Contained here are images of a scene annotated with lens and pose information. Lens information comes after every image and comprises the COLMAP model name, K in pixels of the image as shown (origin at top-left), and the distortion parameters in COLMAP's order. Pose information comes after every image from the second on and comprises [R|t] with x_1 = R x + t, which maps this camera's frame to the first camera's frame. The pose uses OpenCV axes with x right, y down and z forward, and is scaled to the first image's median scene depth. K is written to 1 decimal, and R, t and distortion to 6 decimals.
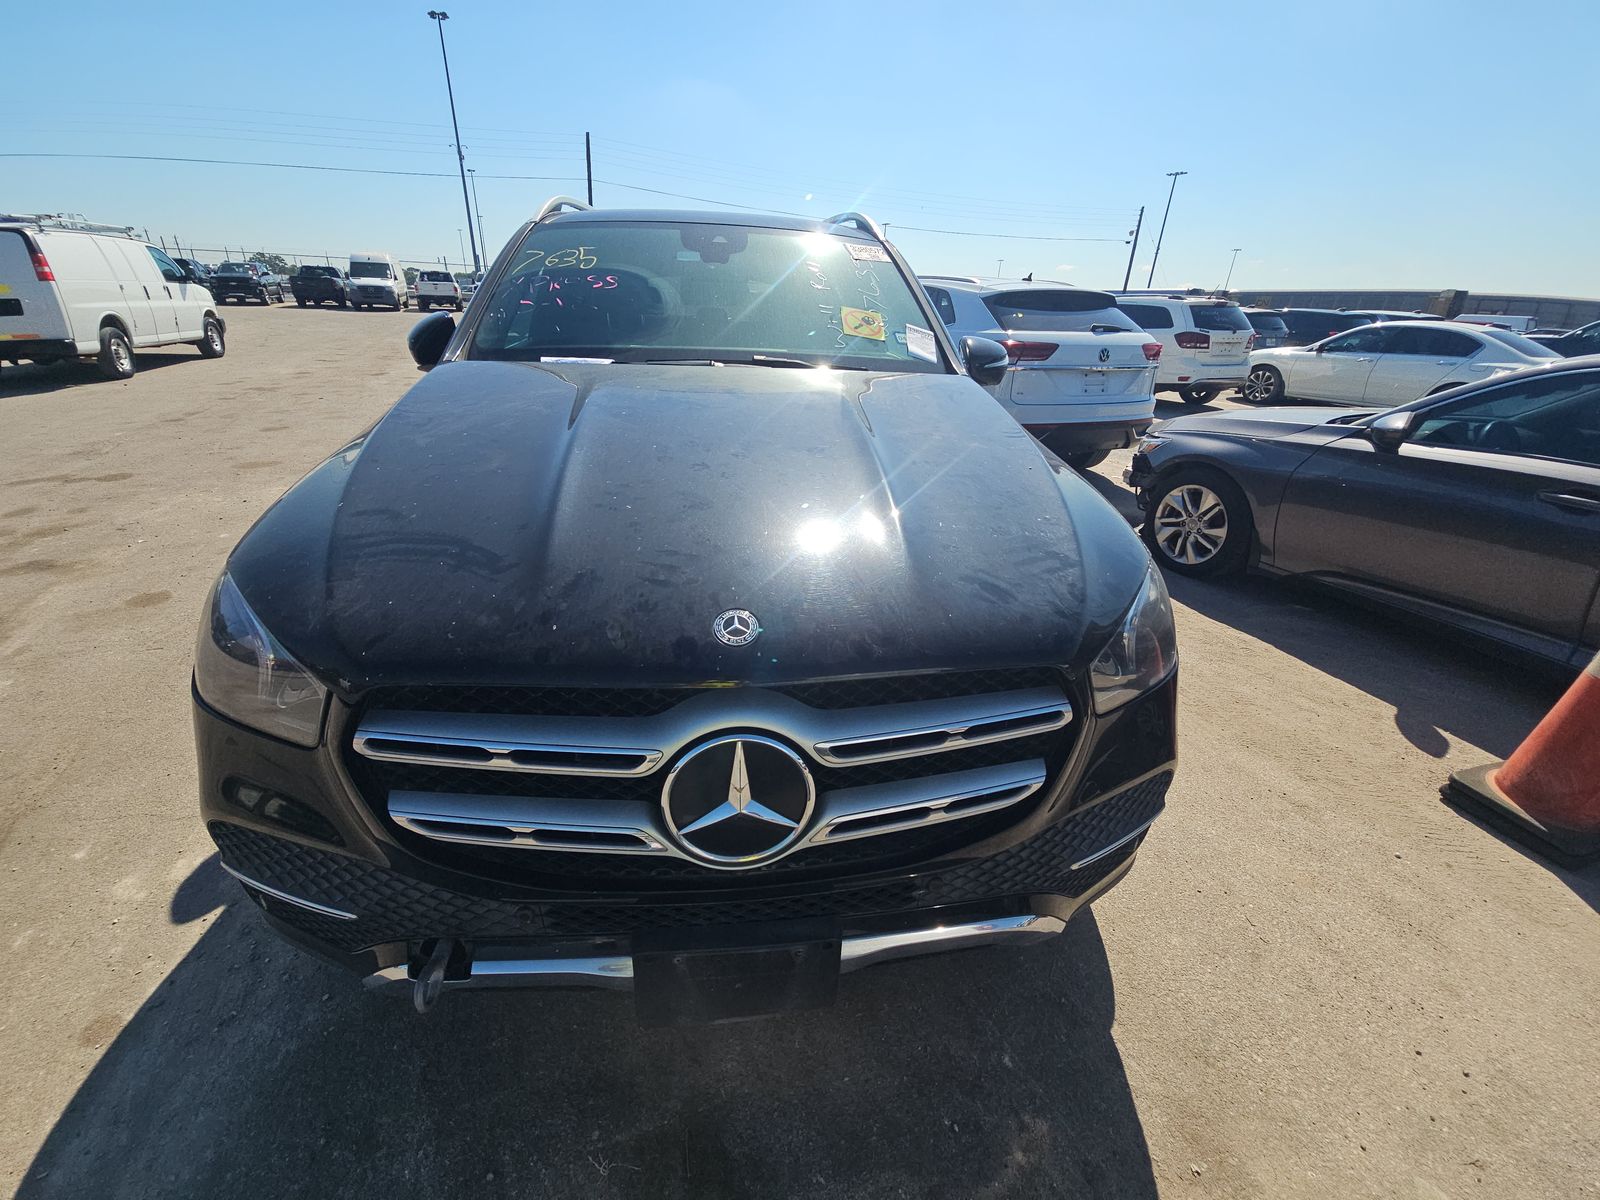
lens RADIAL K [[651.0, 0, 795.8], [0, 651.0, 597.4], [0, 0, 1]] dist [0.003647, -0.007012]
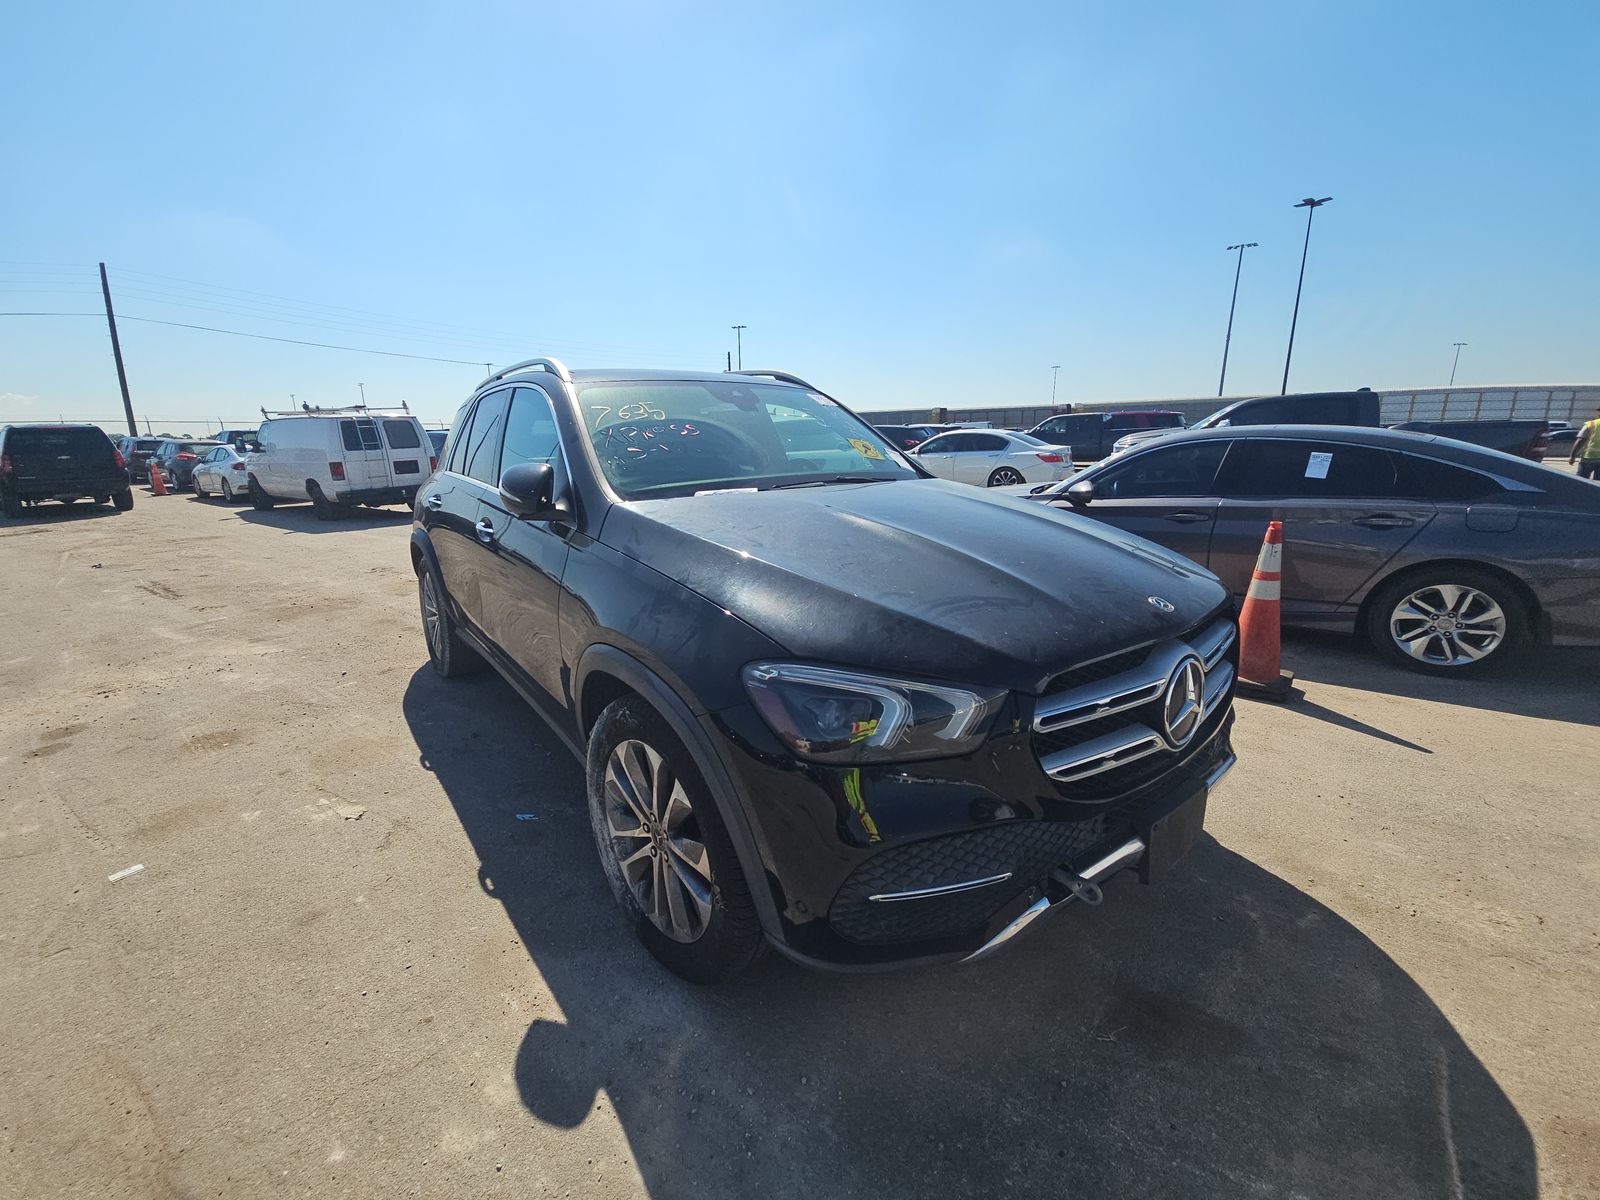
lens RADIAL K [[651.0, 0, 795.8], [0, 651.0, 597.4], [0, 0, 1]] dist [0.003647, -0.007012]
pose [[0.857107, -0.168949, 0.486645, -0.837369], [0.251708, 0.961590, -0.109486, -0.014695], [-0.449455, 0.216334, 0.866712, -0.050819]]
